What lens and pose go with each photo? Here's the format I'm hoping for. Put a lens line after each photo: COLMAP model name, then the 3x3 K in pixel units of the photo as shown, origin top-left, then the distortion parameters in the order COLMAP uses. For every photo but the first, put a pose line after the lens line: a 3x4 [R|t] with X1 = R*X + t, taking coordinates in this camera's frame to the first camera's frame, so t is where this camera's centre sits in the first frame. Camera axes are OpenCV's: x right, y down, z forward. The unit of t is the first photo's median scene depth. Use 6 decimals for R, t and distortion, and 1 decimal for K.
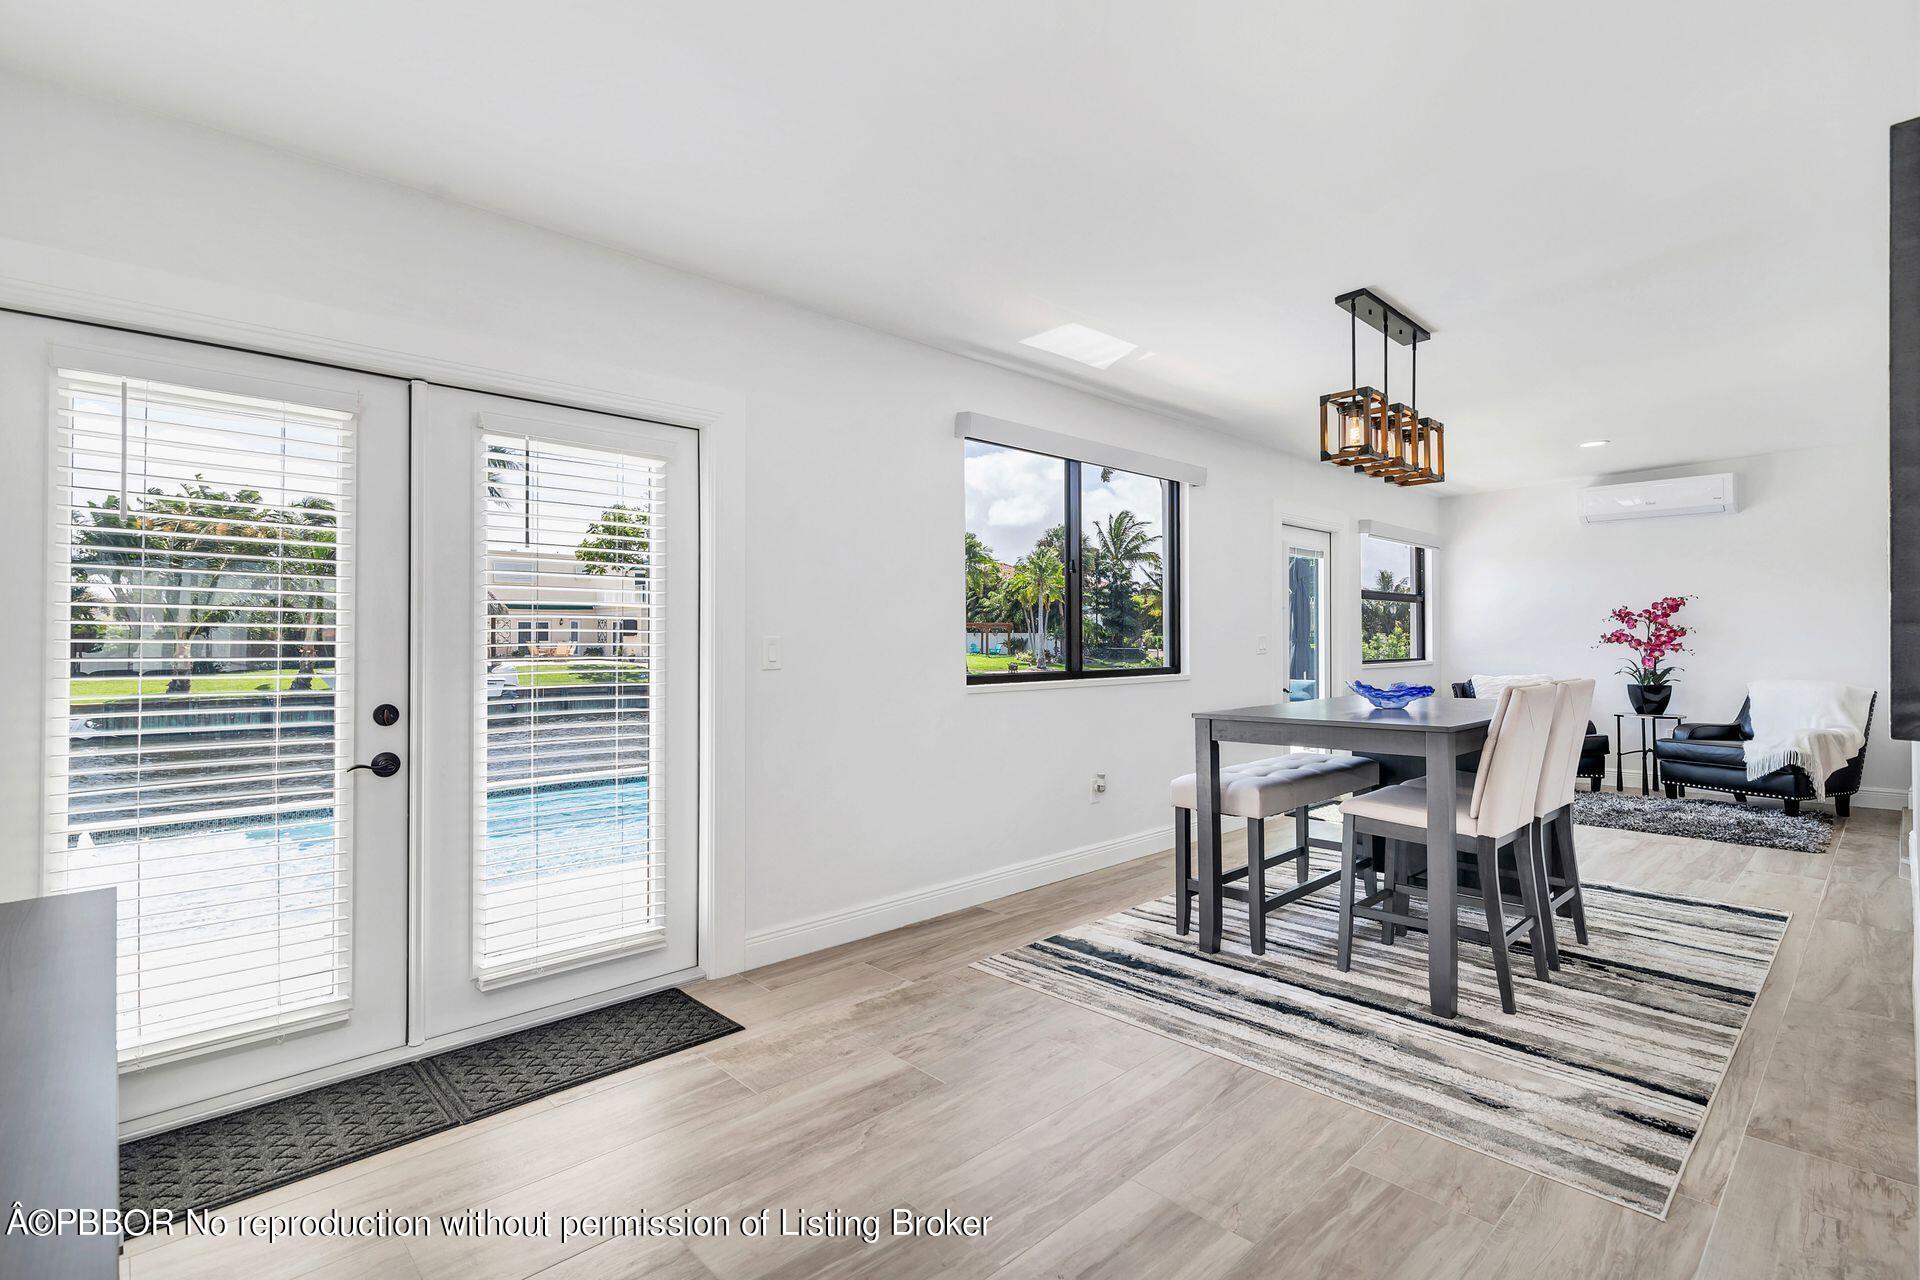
lens RADIAL K [[911.1, 0, 931.4], [0, 911.1, 642.0], [0, 0, 1]] dist [0.000348, -0.000054]
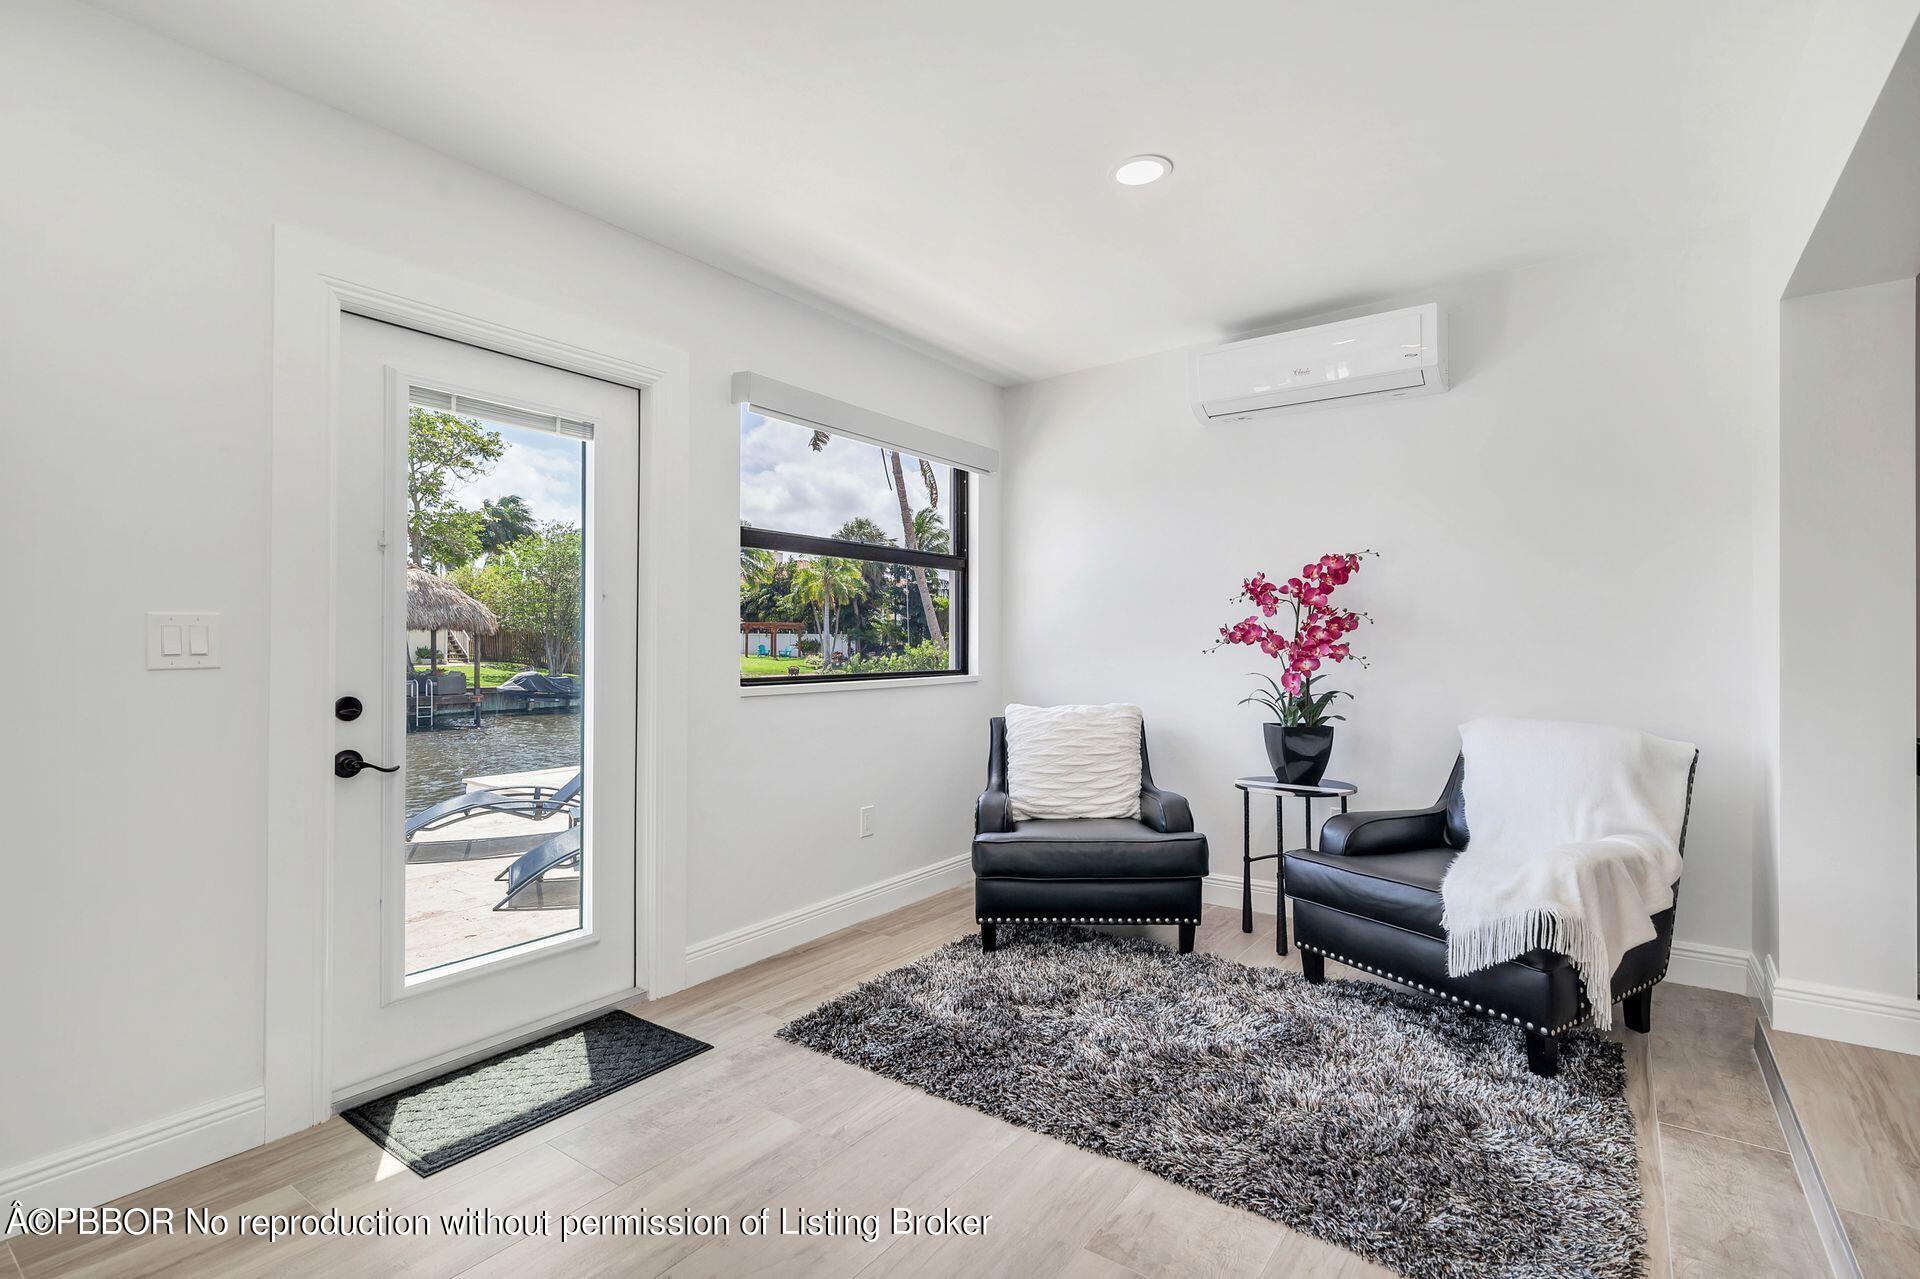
lens RADIAL K [[911.1, 0, 952.7], [0, 911.1, 642.4], [0, 0, 1]] dist [0.000348, -0.000054]
pose [[0.980610, 0.004870, 0.195910, 0.496066], [-0.004597, 0.999988, -0.001848, 0.002381], [-0.195917, 0.000912, 0.980620, 0.534343]]
